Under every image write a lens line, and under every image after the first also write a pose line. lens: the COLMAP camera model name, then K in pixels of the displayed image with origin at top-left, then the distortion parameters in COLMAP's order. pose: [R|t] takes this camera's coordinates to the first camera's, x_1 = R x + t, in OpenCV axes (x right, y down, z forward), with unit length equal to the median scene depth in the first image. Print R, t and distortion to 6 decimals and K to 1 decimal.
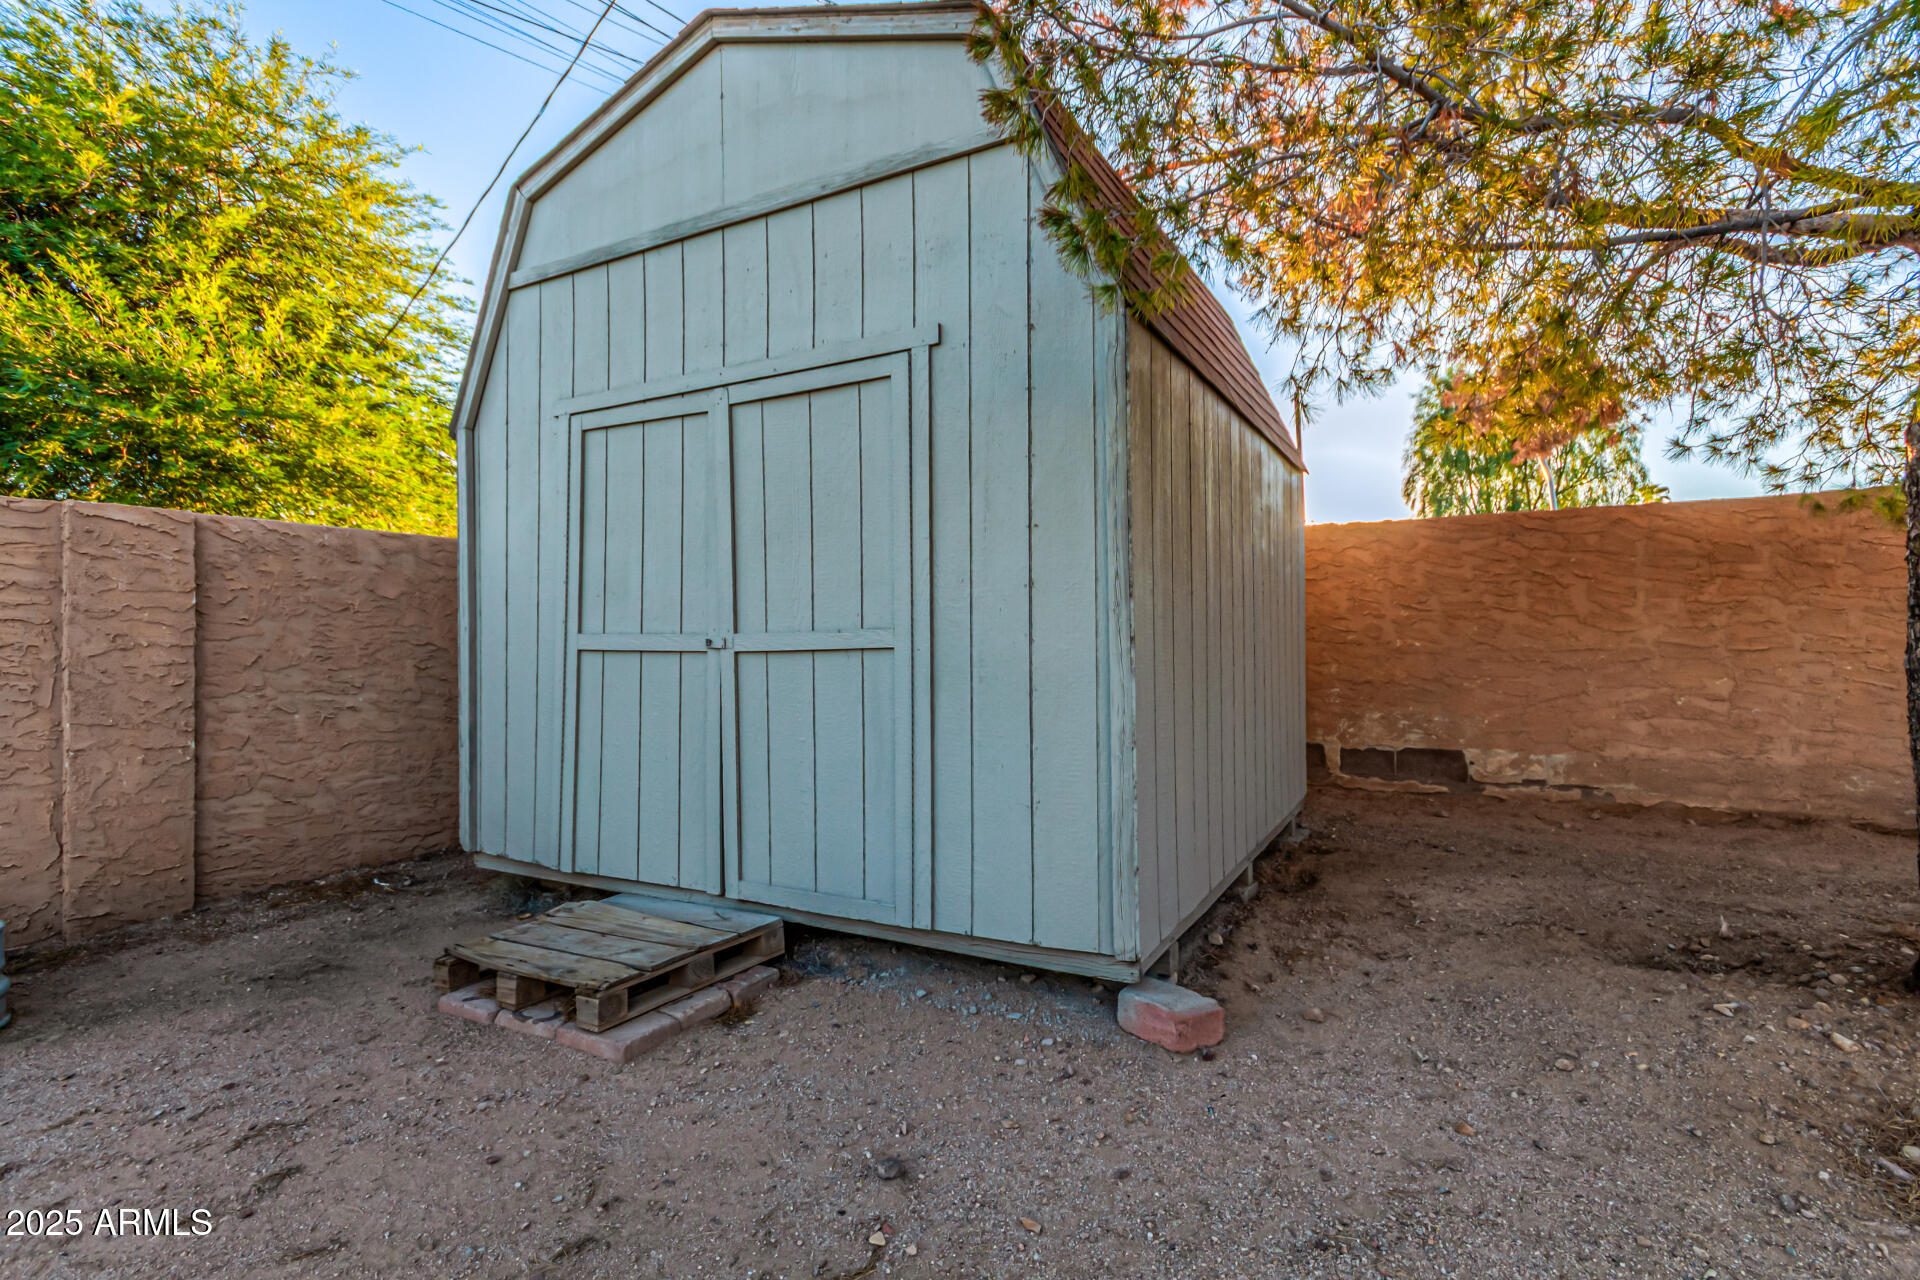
lens RADIAL K [[893.8, 0, 960.2], [0, 893.8, 654.6], [0, 0, 1]] dist [0.003330, 0.000173]
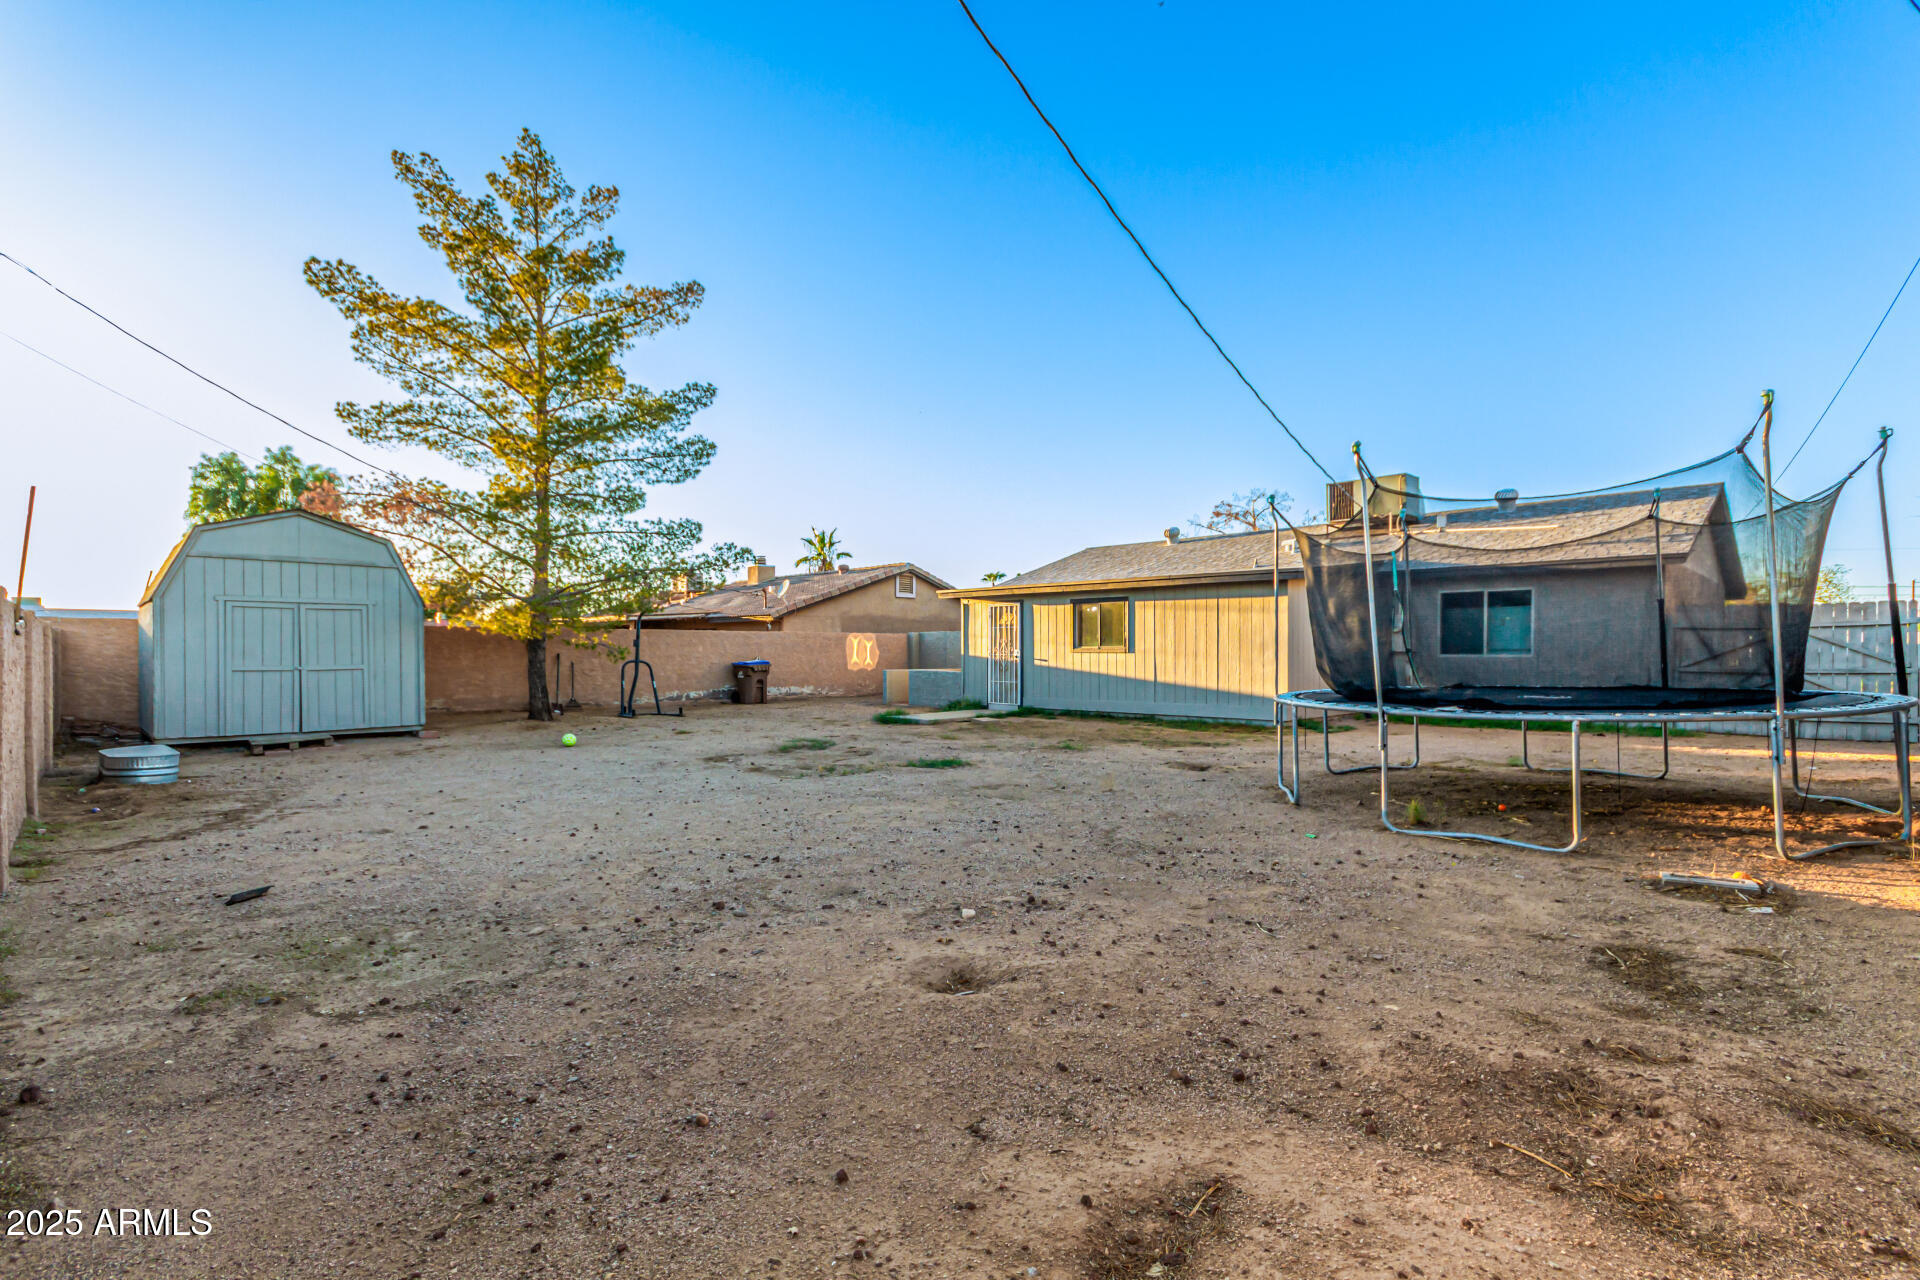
lens RADIAL K [[893.8, 0, 960.2], [0, 893.8, 654.6], [0, 0, 1]] dist [0.003330, 0.000173]
pose [[0.269578, 0.001662, 0.962977, -2.261000], [0.023974, 0.999677, -0.008437, 0.020679], [-0.962680, 0.025361, 0.269451, -1.978802]]
